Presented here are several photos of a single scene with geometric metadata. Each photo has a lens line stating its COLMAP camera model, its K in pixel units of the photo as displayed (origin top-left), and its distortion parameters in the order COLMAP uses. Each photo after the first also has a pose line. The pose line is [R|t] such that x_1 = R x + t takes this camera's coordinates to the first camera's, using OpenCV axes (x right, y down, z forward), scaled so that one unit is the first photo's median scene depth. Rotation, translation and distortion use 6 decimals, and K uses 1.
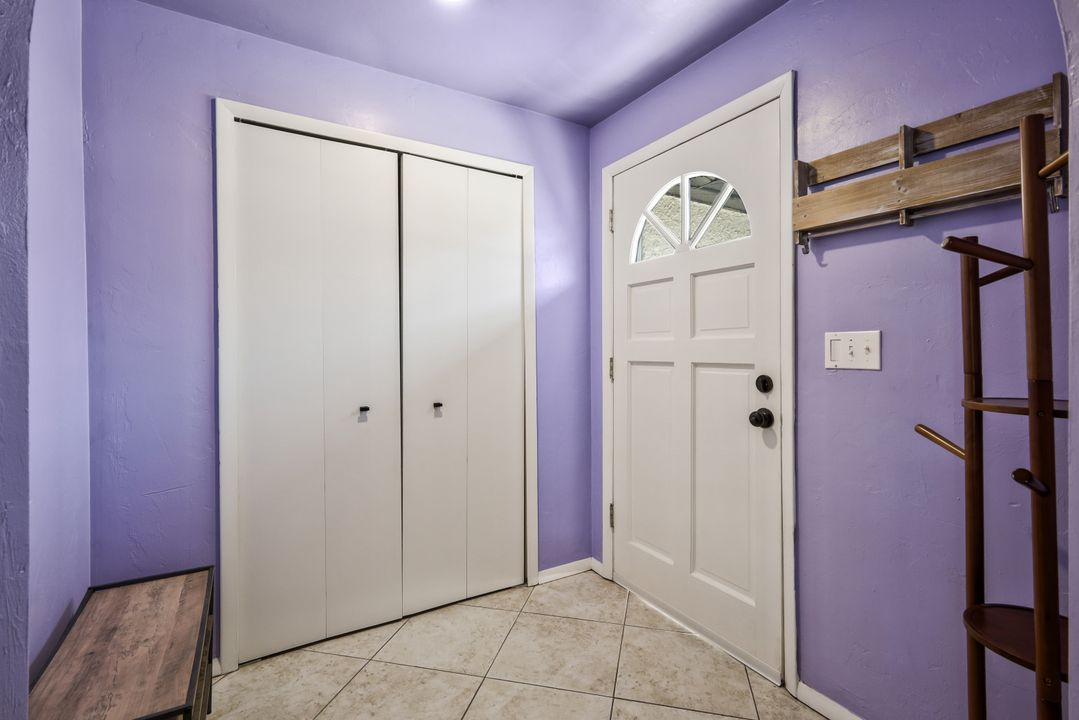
lens RADIAL K [[486.6, 0, 540.5], [0, 486.6, 359.6], [0, 0, 1]] dist [-0.003704, -0.000238]
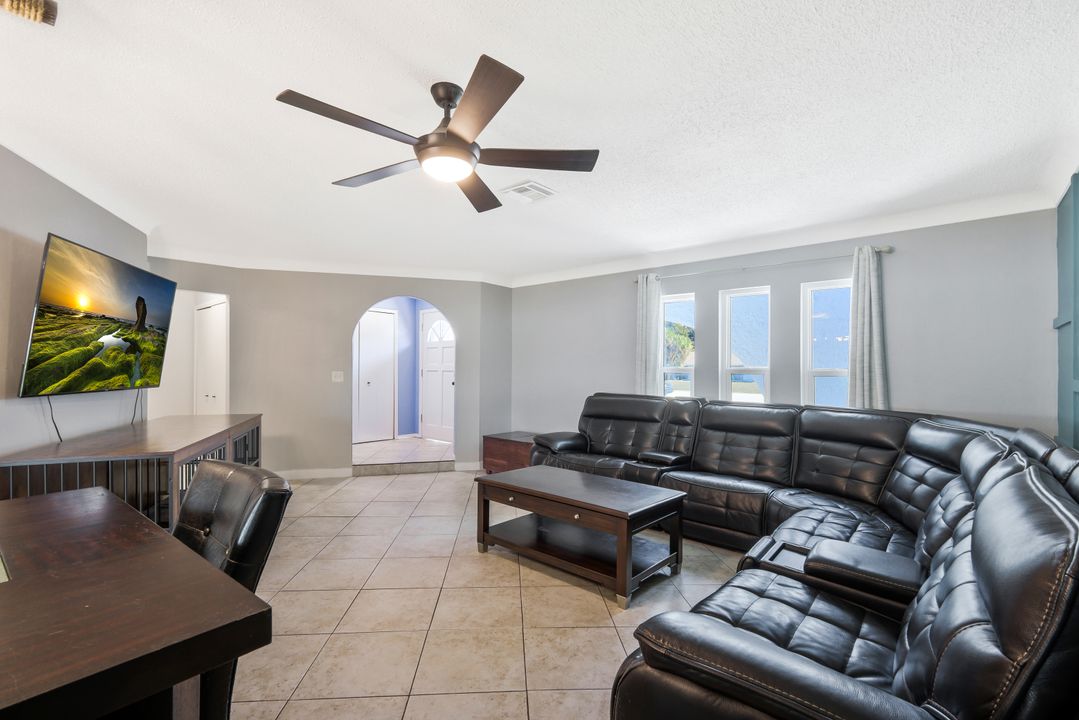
lens RADIAL K [[486.6, 0, 539.0], [0, 486.6, 365.8], [0, 0, 1]] dist [-0.003704, -0.000238]
pose [[0.944386, 0.009742, 0.328694, -0.186224], [-0.007723, 0.999942, -0.007447, -0.008408], [-0.328747, 0.004494, 0.944407, -2.353829]]
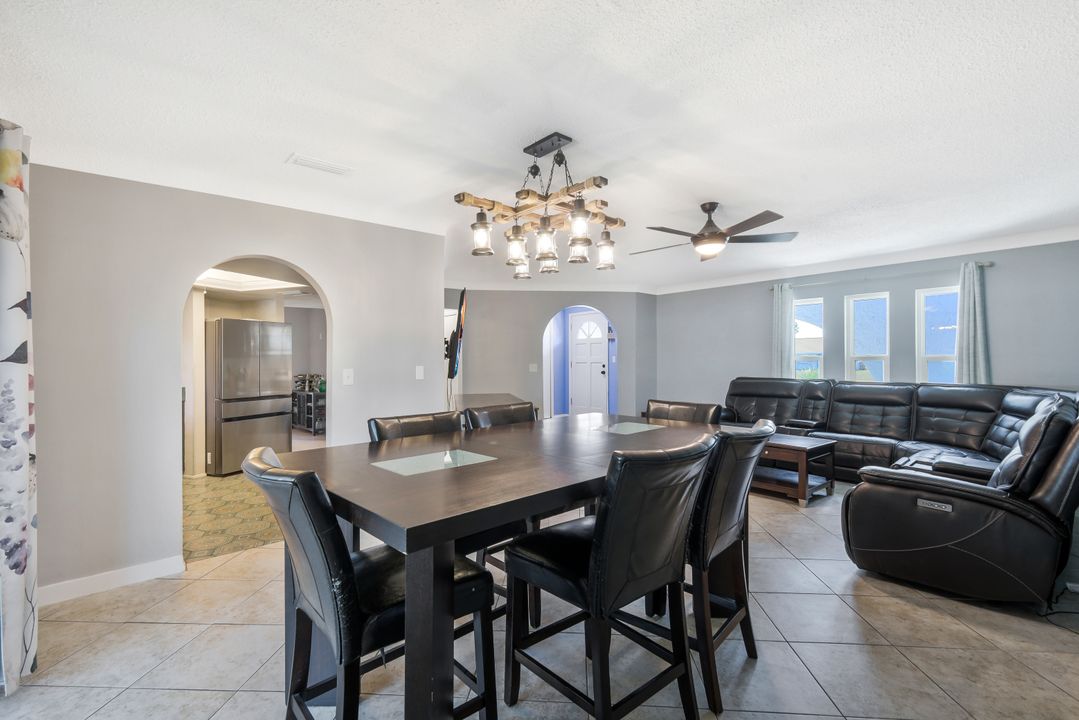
lens RADIAL K [[486.6, 0, 538.7], [0, 486.6, 366.0], [0, 0, 1]] dist [-0.003704, -0.000238]
pose [[0.980594, -0.011980, 0.195685, -0.912031], [0.010225, 0.999898, 0.009975, -0.009186], [-0.195785, -0.007781, 0.980616, -2.905799]]
